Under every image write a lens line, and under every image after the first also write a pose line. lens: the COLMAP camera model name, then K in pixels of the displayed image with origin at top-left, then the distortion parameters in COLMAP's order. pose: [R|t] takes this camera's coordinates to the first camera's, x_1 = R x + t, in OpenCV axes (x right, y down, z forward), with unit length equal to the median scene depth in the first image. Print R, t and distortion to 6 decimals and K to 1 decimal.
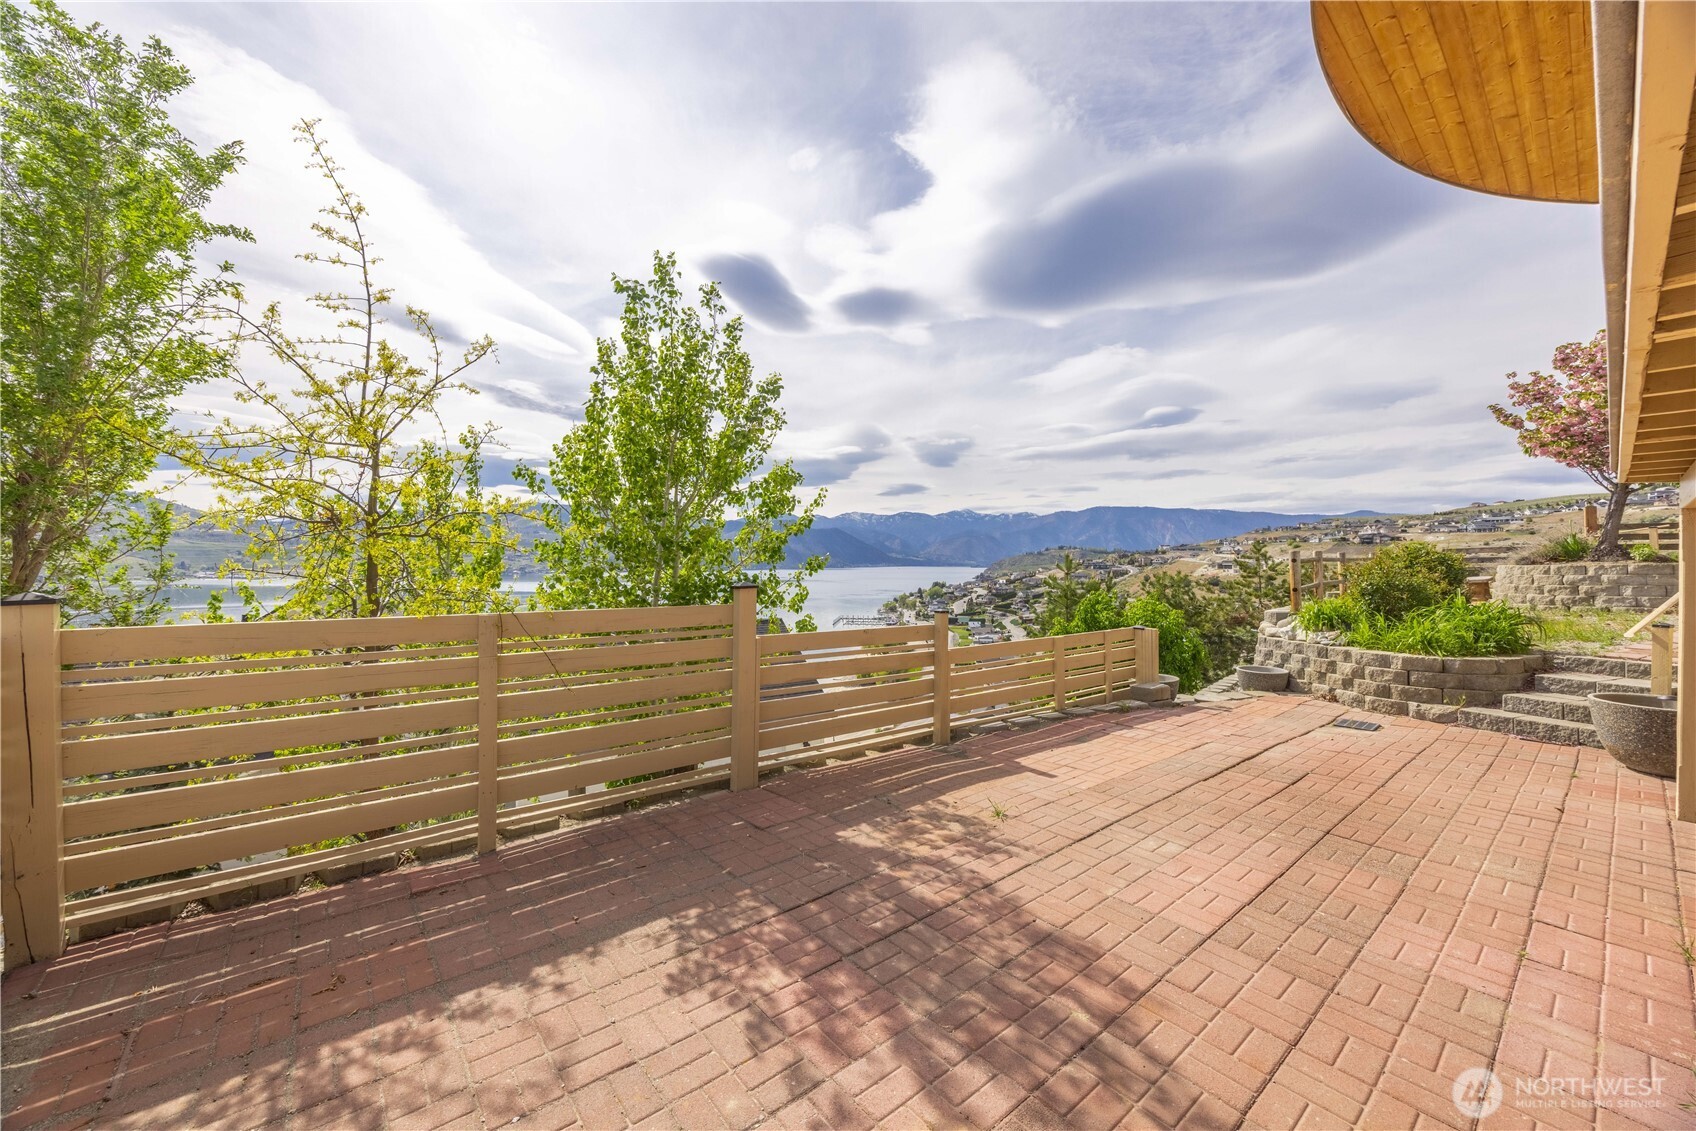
lens RADIAL K [[642.5, 0, 839.3], [0, 642.5, 563.7], [0, 0, 1]] dist [-0.002210, -0.000020]
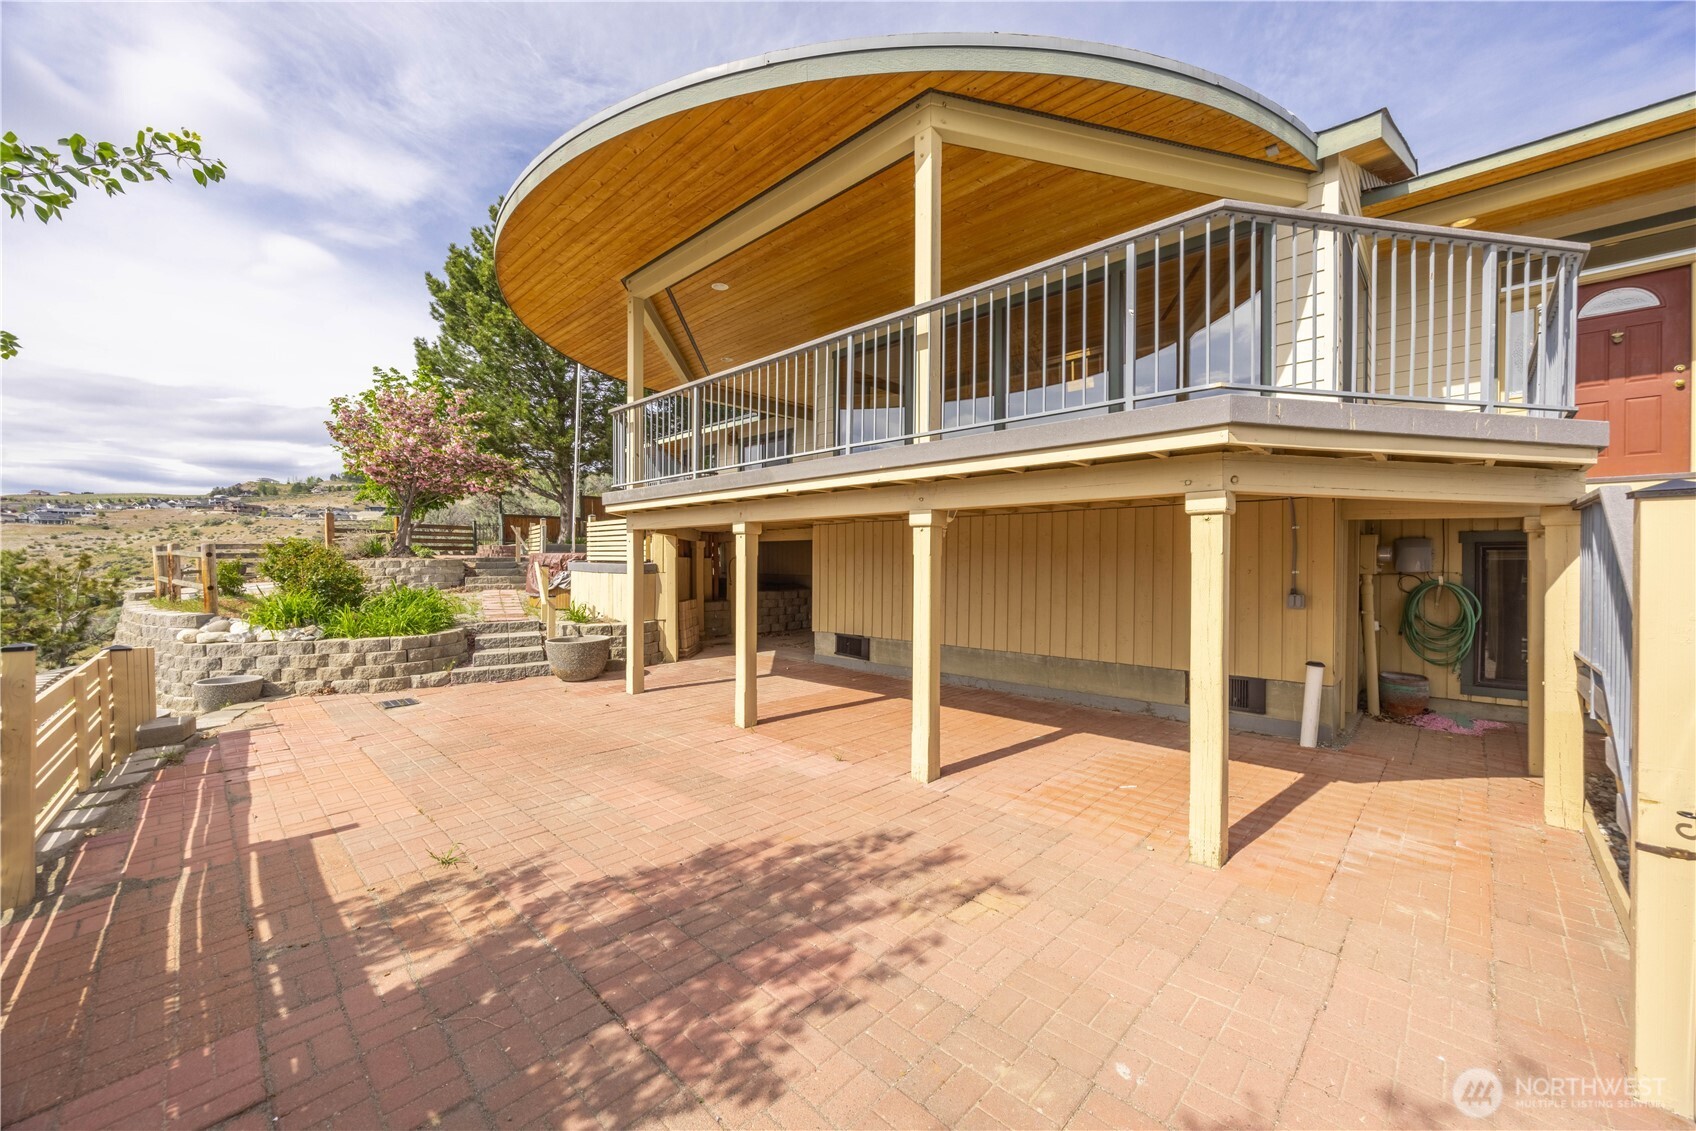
lens RADIAL K [[642.5, 0, 836.6], [0, 642.5, 567.0], [0, 0, 1]] dist [-0.002210, -0.000020]
pose [[-0.113997, -0.009220, 0.993438, -0.586091], [-0.002104, 0.999957, 0.009039, 0.004560], [-0.993479, -0.001060, -0.114011, 0.565147]]
